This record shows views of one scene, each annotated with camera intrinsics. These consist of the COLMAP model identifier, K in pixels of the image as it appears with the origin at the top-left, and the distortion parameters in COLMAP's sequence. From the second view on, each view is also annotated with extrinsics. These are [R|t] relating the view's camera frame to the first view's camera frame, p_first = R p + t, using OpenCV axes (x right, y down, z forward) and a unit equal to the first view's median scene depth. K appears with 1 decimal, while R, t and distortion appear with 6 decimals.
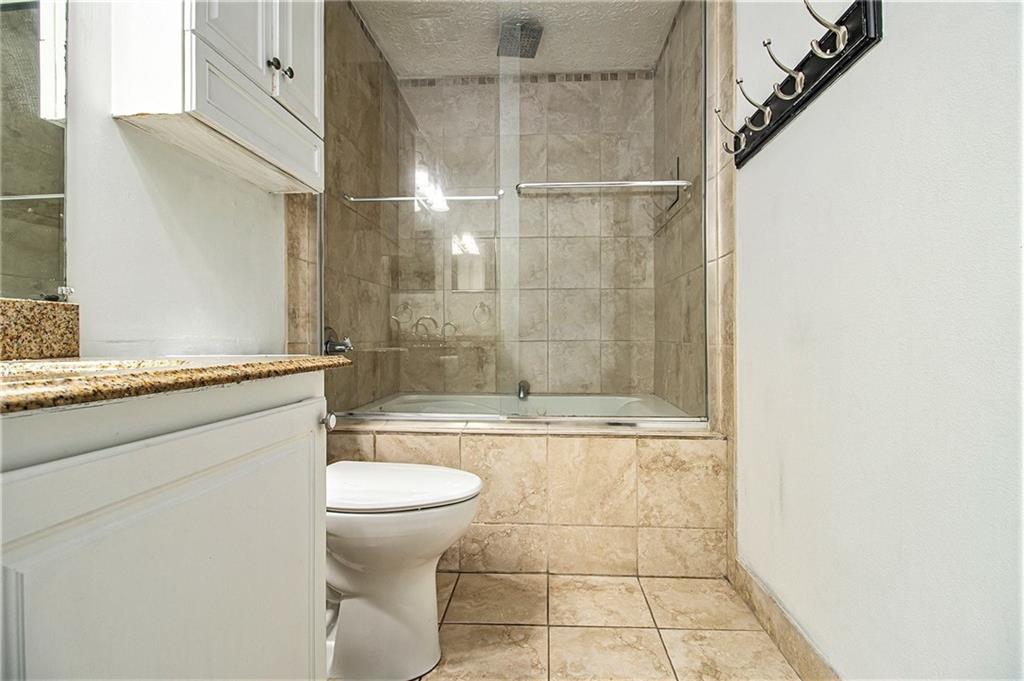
lens RADIAL K [[480.5, 0, 521.3], [0, 480.5, 337.1], [0, 0, 1]] dist [0.003990, -0.014314]
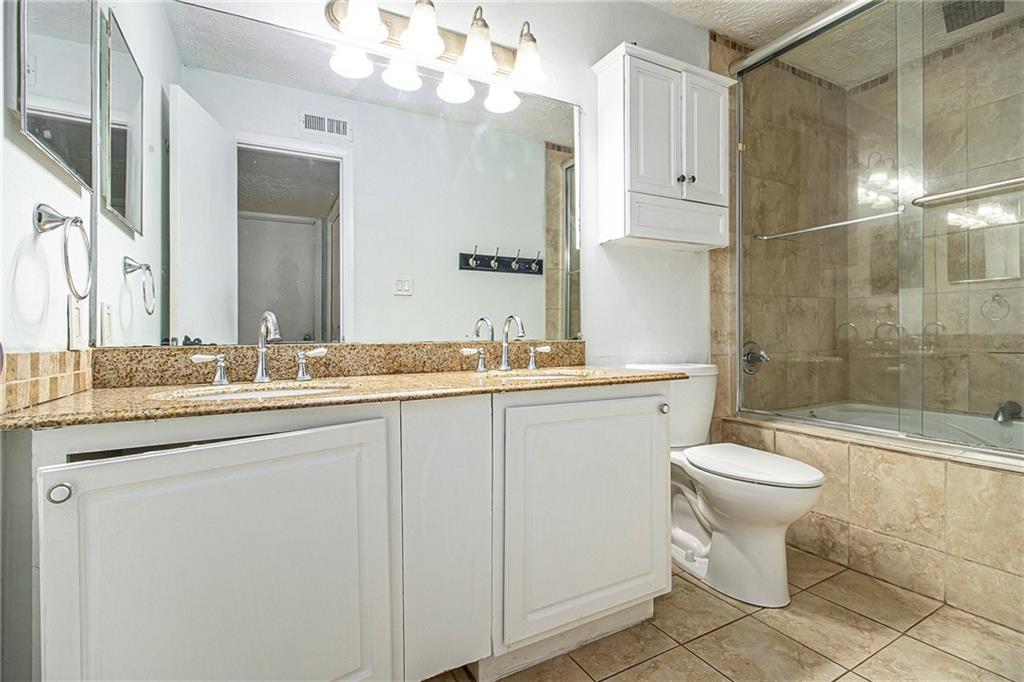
lens RADIAL K [[480.5, 0, 521.3], [0, 480.5, 337.6], [0, 0, 1]] dist [0.003990, -0.014314]
pose [[0.533154, 0.002301, -0.846015, 0.403089], [0.010387, 0.999903, 0.009265, -0.056657], [0.845954, -0.013728, 0.533079, -0.213068]]
